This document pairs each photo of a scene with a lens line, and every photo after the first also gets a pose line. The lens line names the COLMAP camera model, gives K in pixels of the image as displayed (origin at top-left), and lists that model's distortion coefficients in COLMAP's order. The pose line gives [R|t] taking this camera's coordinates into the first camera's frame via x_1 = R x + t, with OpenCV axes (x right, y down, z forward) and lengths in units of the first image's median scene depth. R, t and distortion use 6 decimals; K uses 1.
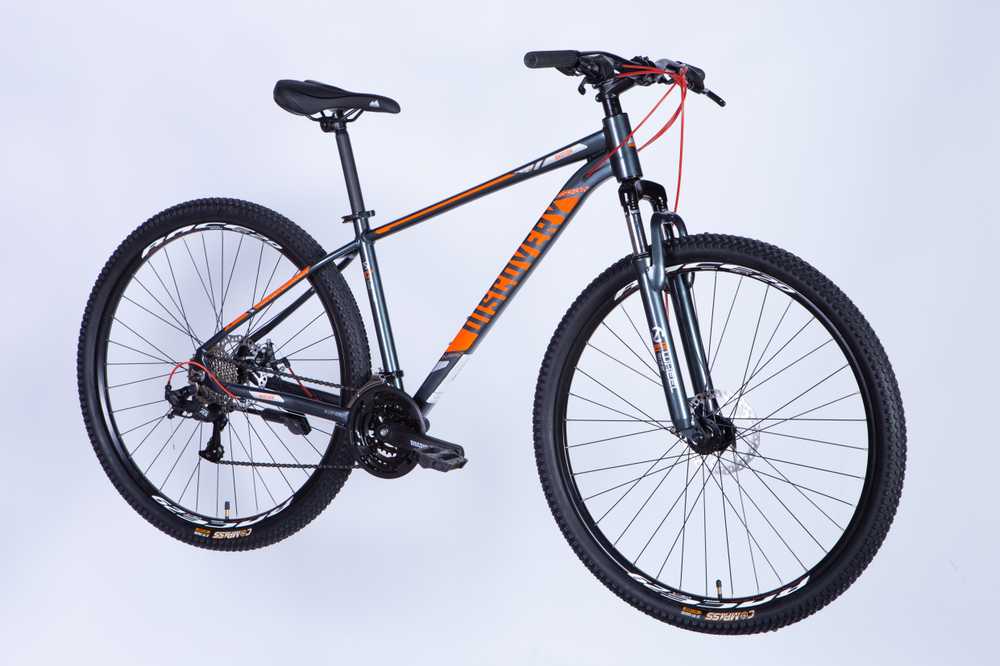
lens RADIAL K [[2035.0, 0, 500.0], [0, 2035.0, 333.0], [0, 0, 1]] dist [0.040313, 0.052623]
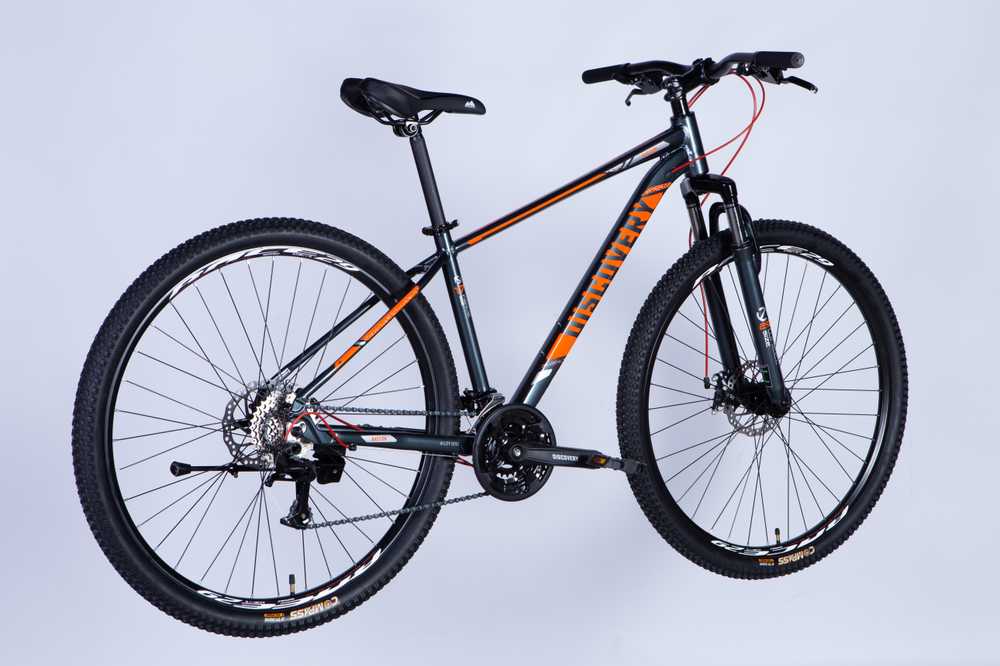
lens RADIAL K [[2035.0, 0, 500.0], [0, 2035.0, 333.0], [0, 0, 1]] dist [0.040313, 0.052623]
pose [[0.495997, -0.099357, 0.862621, -0.906860], [0.100848, 0.993301, 0.056423, -0.062790], [-0.862448, 0.059008, 0.502694, 0.551235]]
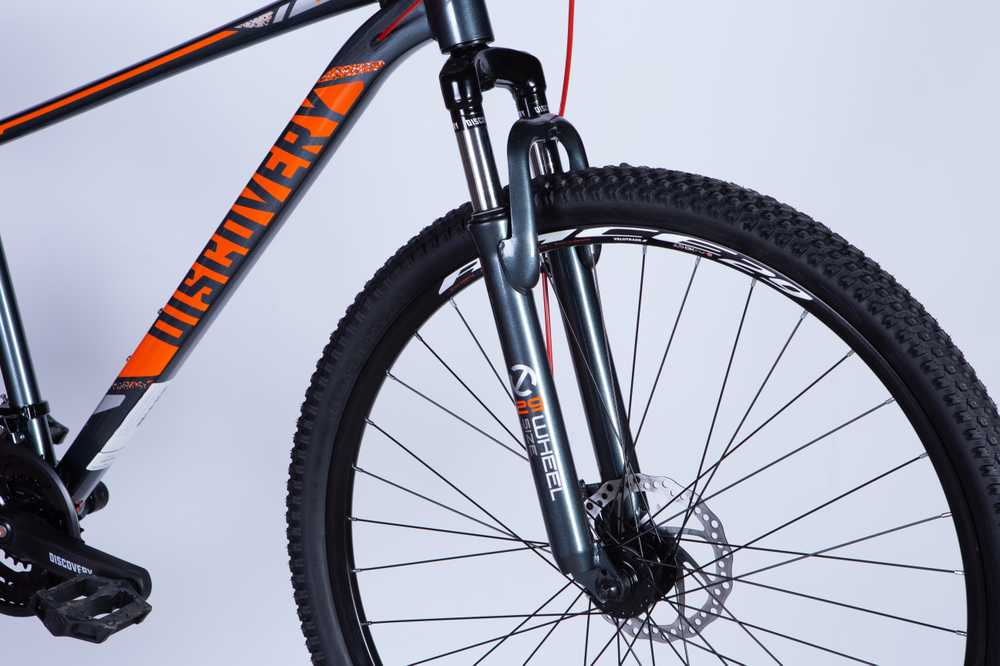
lens RADIAL K [[2026.2, 0, 500.6], [0, 2026.2, 350.0], [0, 0, 1]] dist [0.178921, 0.150664]
pose [[0.999278, -0.011299, 0.036278, 0.052843], [0.006496, 0.991509, 0.129878, -0.066061], [-0.037437, -0.129548, 0.990866, 0.507772]]
